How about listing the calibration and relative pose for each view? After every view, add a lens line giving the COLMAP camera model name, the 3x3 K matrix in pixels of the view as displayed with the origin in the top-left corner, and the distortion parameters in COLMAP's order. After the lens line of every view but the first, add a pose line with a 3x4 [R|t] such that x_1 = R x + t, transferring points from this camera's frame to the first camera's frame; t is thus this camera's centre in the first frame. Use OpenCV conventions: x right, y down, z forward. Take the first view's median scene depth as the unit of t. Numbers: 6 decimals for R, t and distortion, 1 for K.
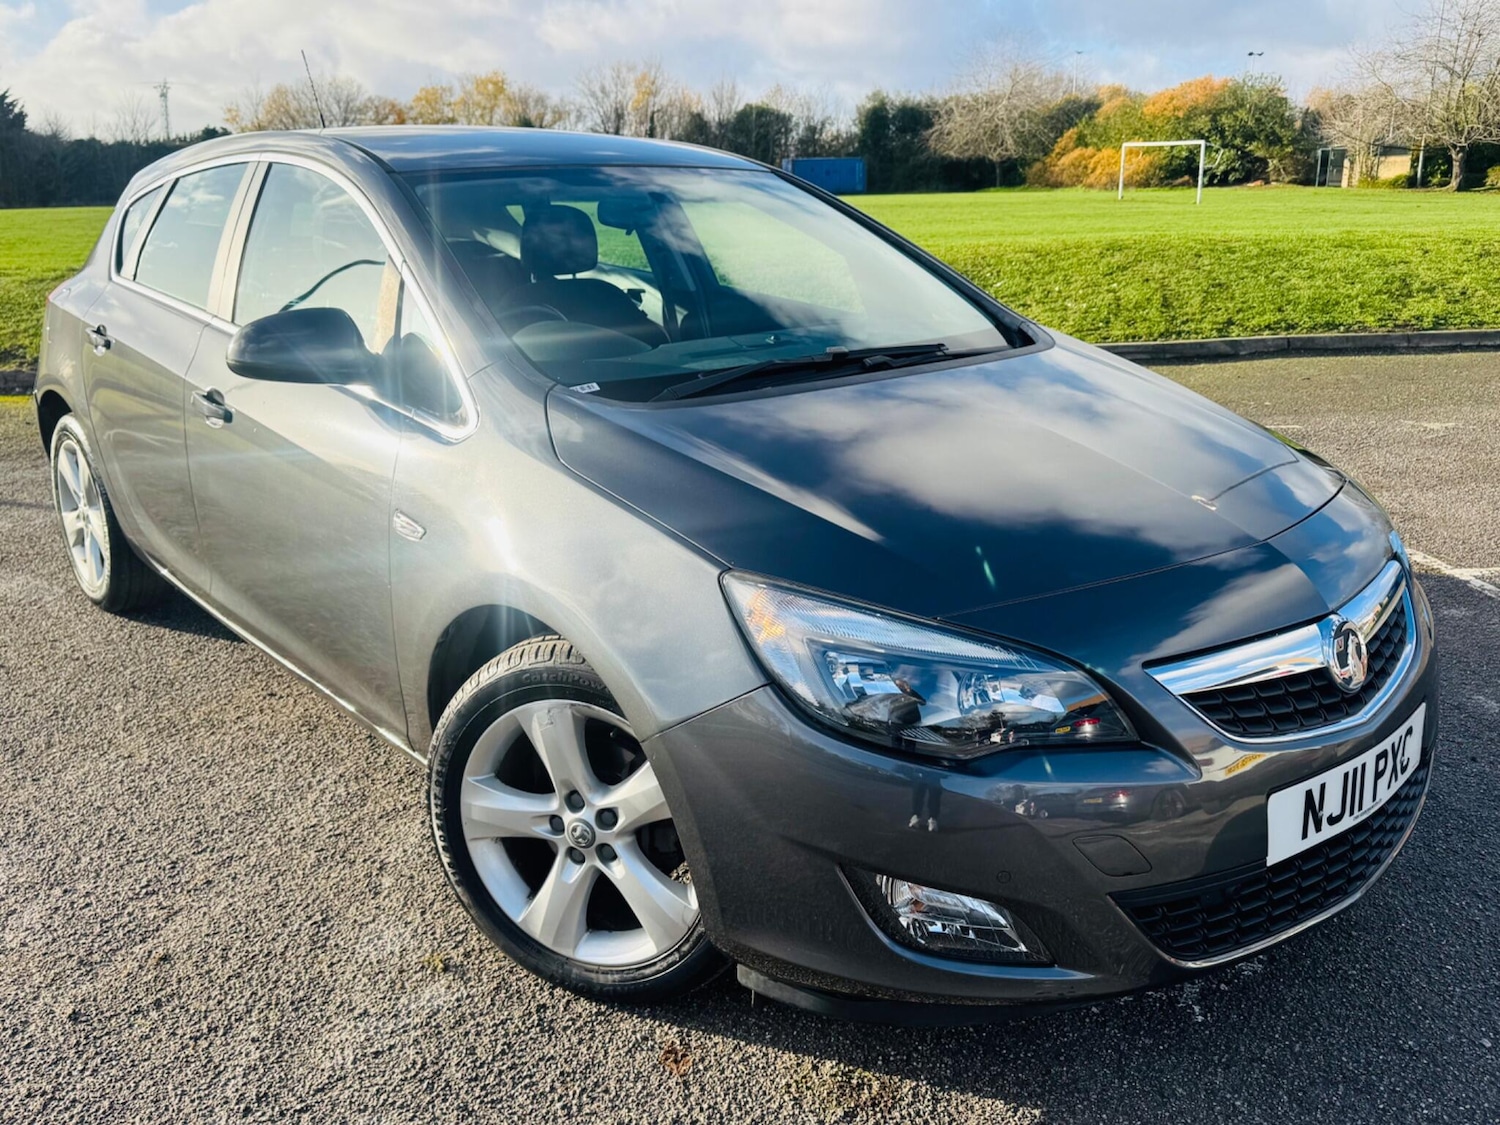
lens RADIAL K [[1276.8, 0, 748.0], [0, 1276.8, 561.3], [0, 0, 1]] dist [0.065759, -0.105720]
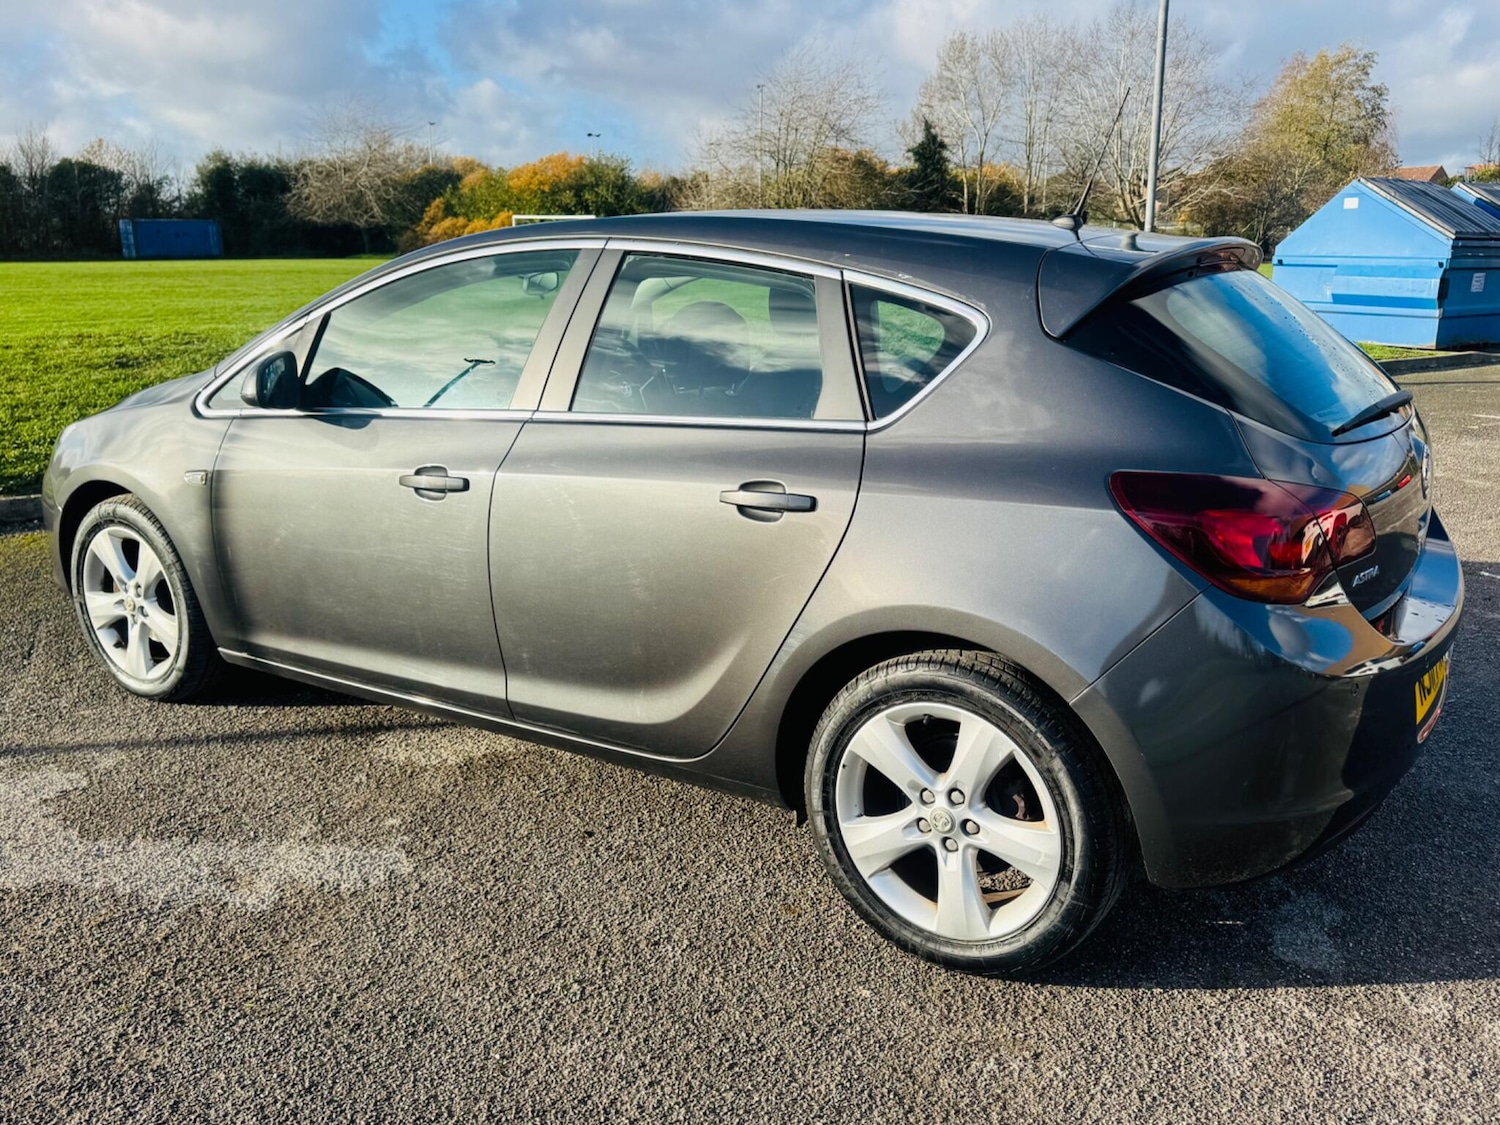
lens RADIAL K [[1284.6, 0, 753.9], [0, 1284.6, 561.5], [0, 0, 1]] dist [0.071991, -0.109327]
pose [[0.876648, -0.103422, 0.469885, -0.700731], [0.126951, 0.991735, -0.018568, -0.100342], [-0.464081, 0.075931, 0.882532, 0.317256]]
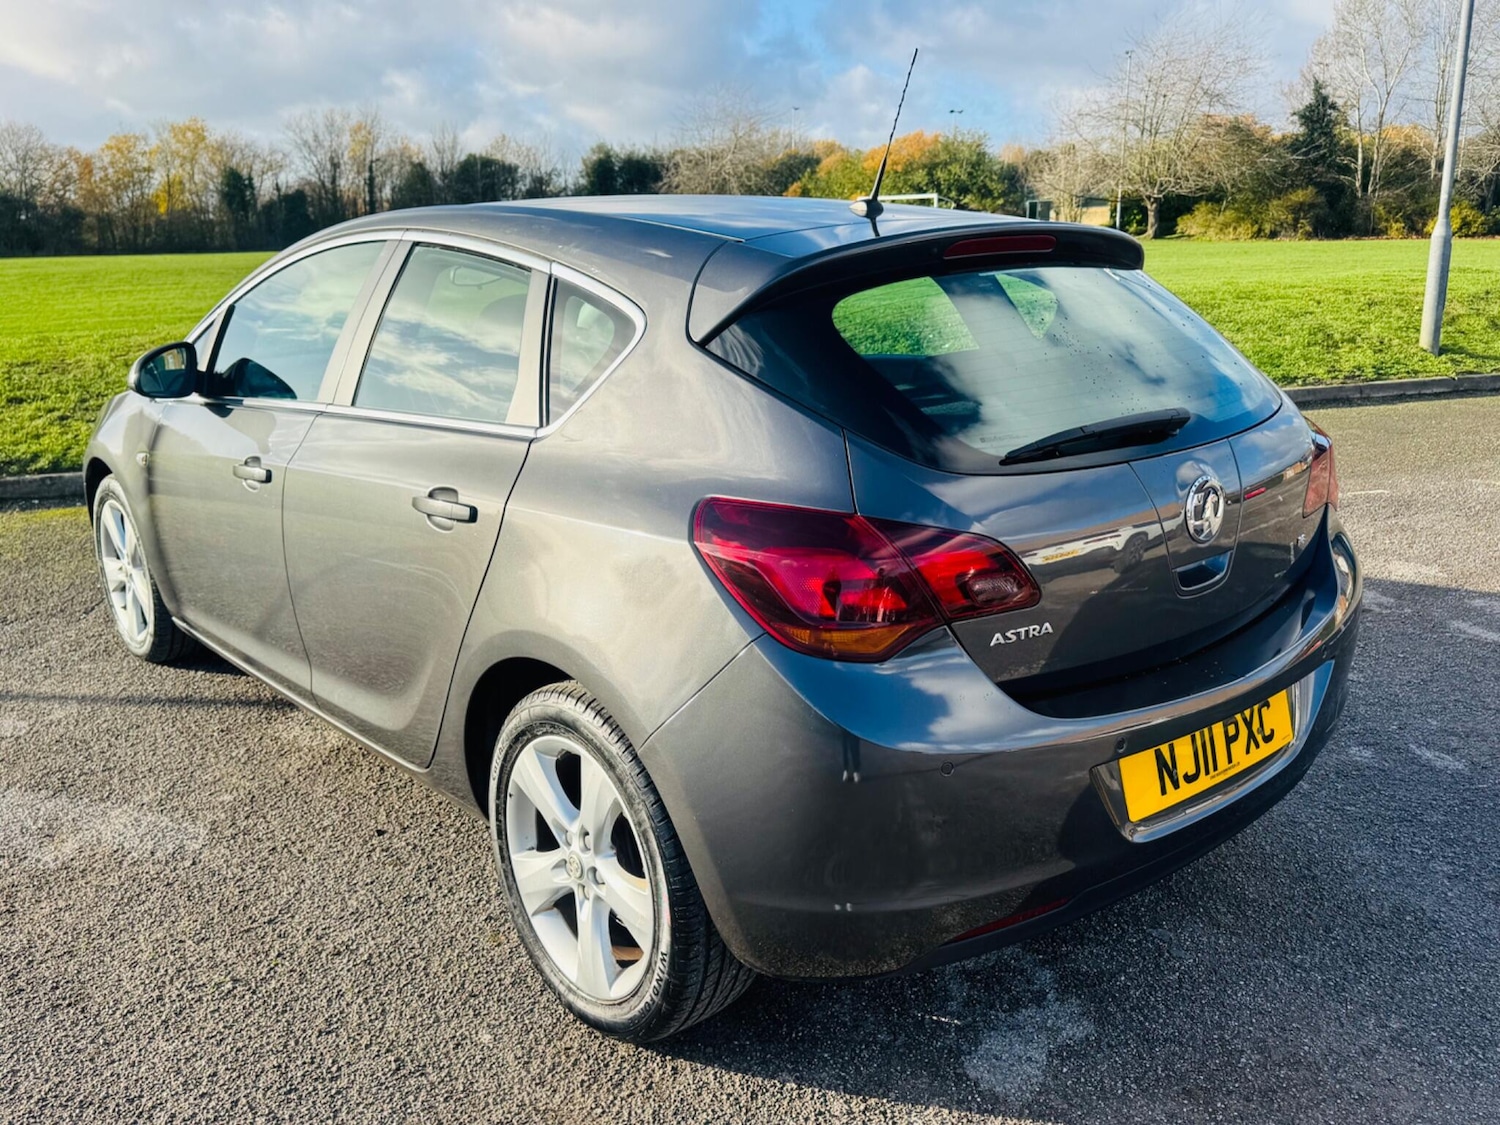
lens RADIAL K [[1276.8, 0, 737.4], [0, 1276.8, 576.3], [0, 0, 1]] dist [0.065759, -0.105720]
pose [[0.977640, -0.059958, 0.201558, -0.392485], [0.065145, 0.997691, -0.019192, -0.089246], [-0.199942, 0.031893, 0.979289, 0.260941]]
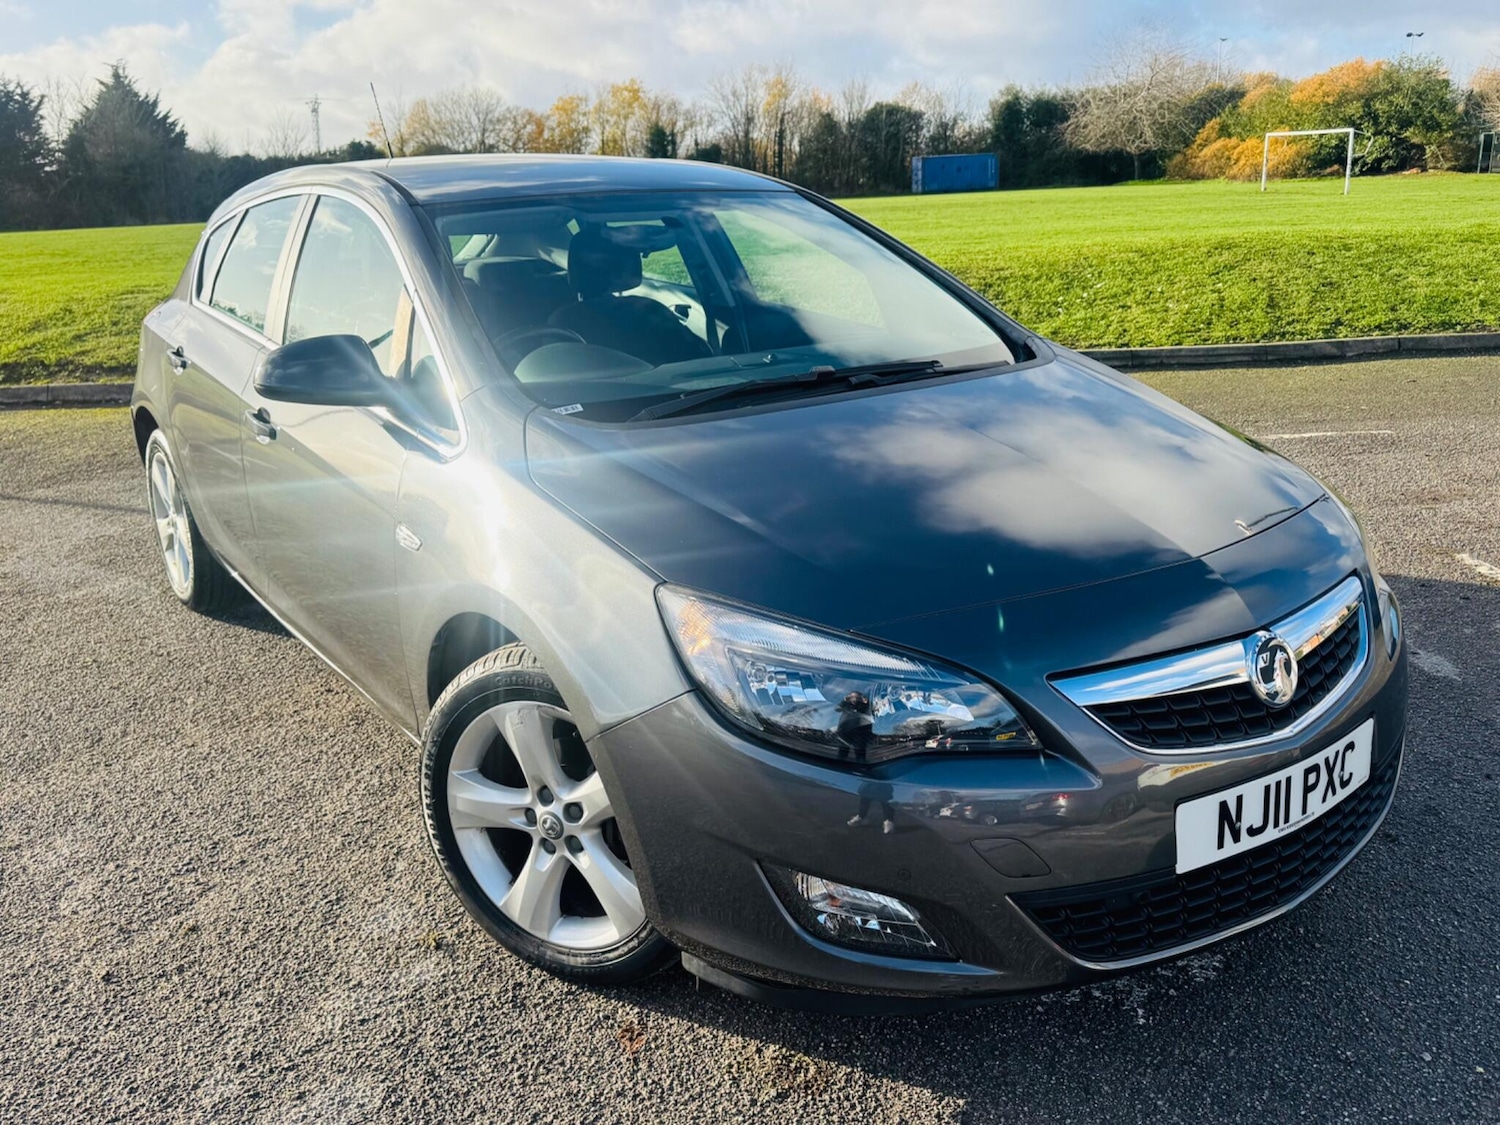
lens RADIAL K [[1276.8, 0, 751.2], [0, 1276.8, 575.6], [0, 0, 1]] dist [0.065759, -0.105720]
pose [[0.995024, 0.007350, -0.099361, 0.073919], [-0.006372, 0.999928, 0.010154, -0.004801], [0.099429, -0.009471, 0.995000, -0.026466]]
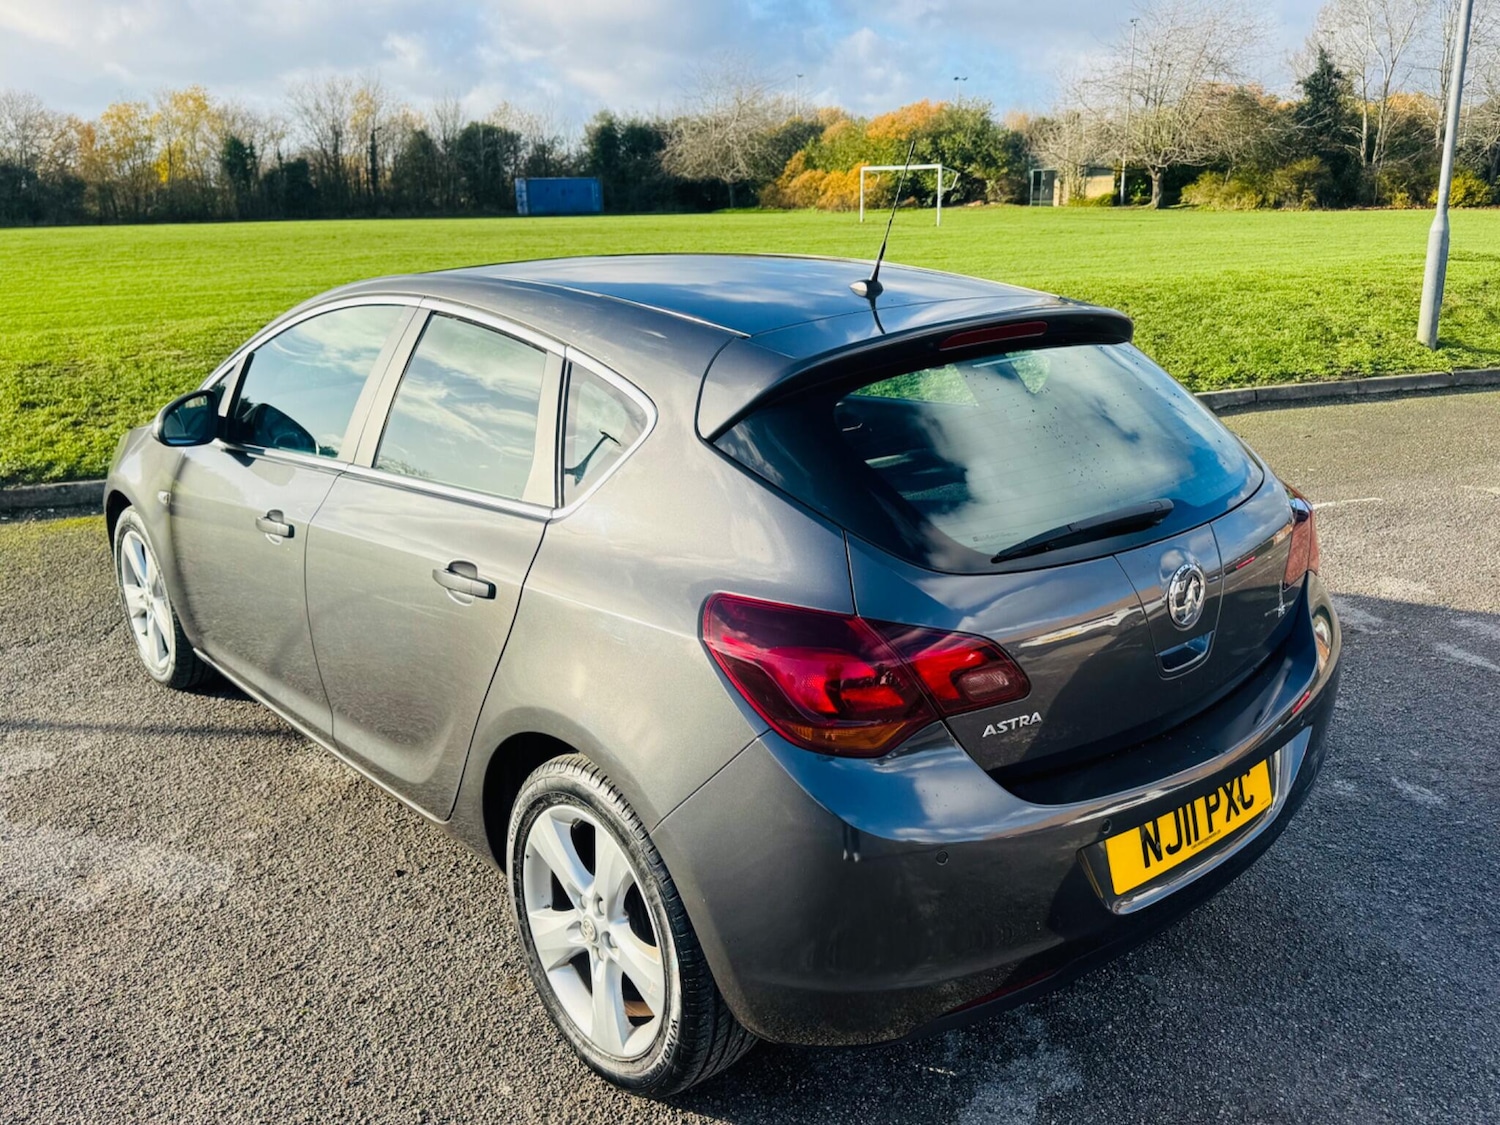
lens RADIAL K [[1276.8, 0, 744.4], [0, 1276.8, 562.3], [0, 0, 1]] dist [0.065759, -0.105720]
pose [[0.977101, -0.063748, 0.203001, -0.396114], [0.065919, 0.997817, -0.003944, -0.138376], [-0.202306, 0.017236, 0.979171, 0.232600]]
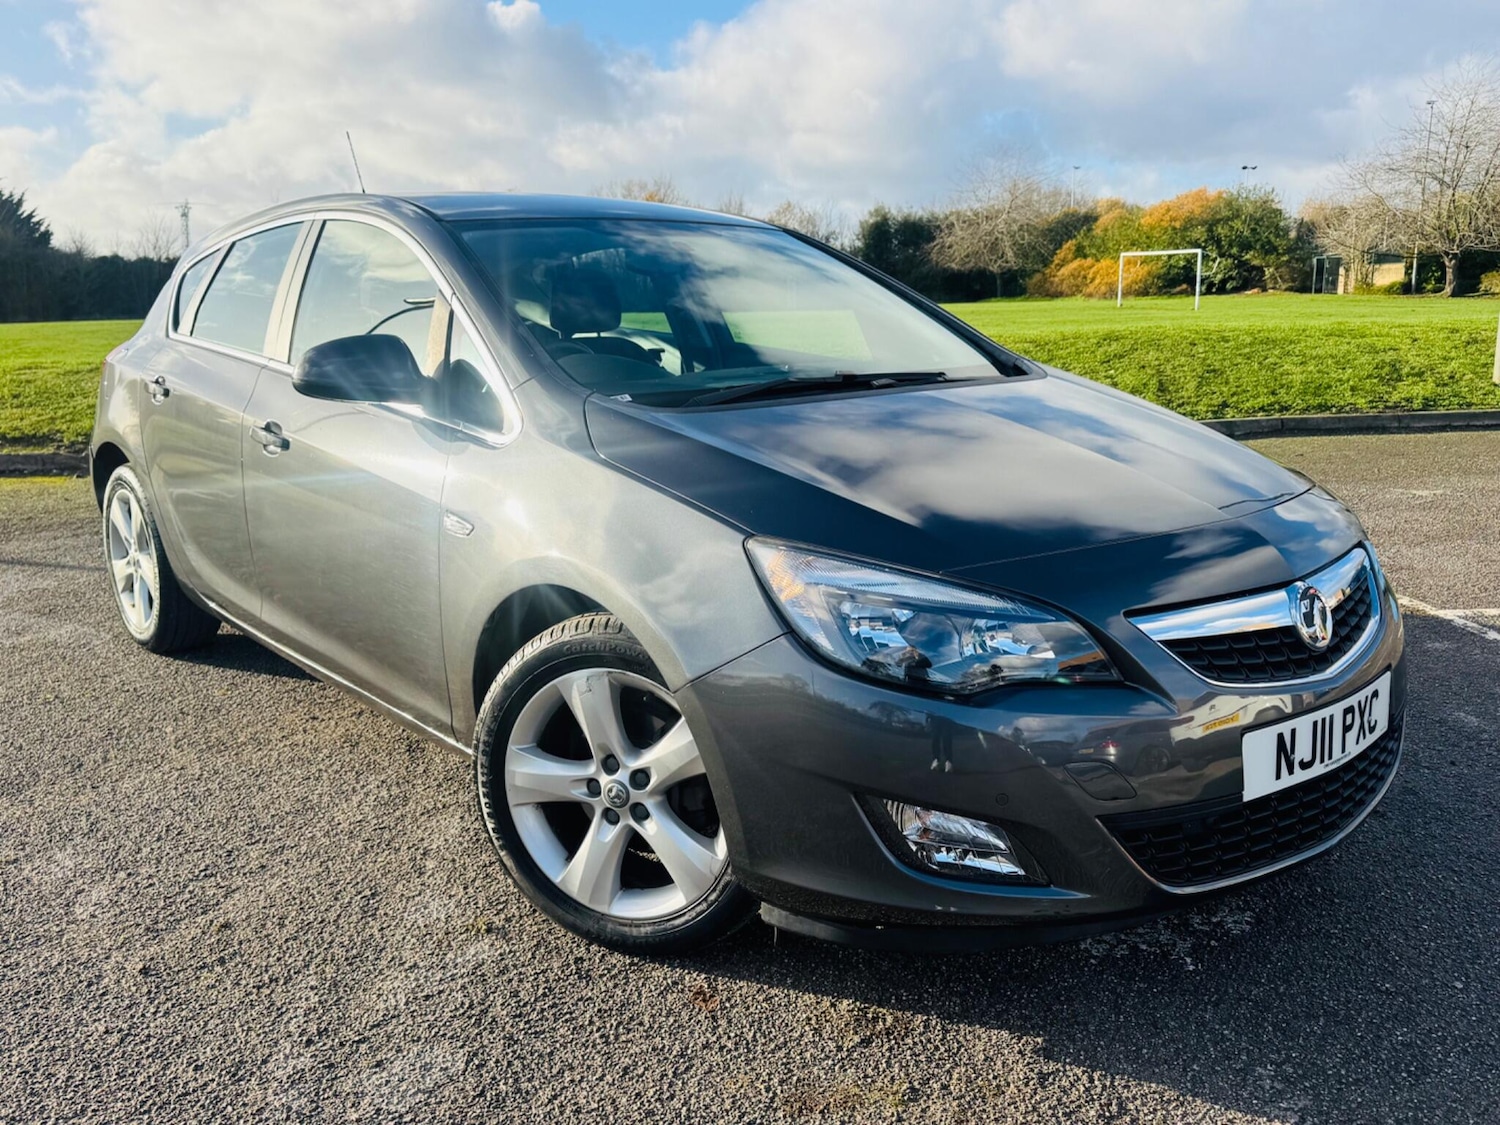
lens RADIAL K [[1276.8, 0, 748.3], [0, 1276.8, 582.5], [0, 0, 1]] dist [0.065759, -0.105720]
pose [[0.999972, -0.004953, -0.005621, -0.005698], [0.004562, 0.997714, -0.067430, 0.055542], [0.005942, 0.067403, 0.997708, -0.050057]]
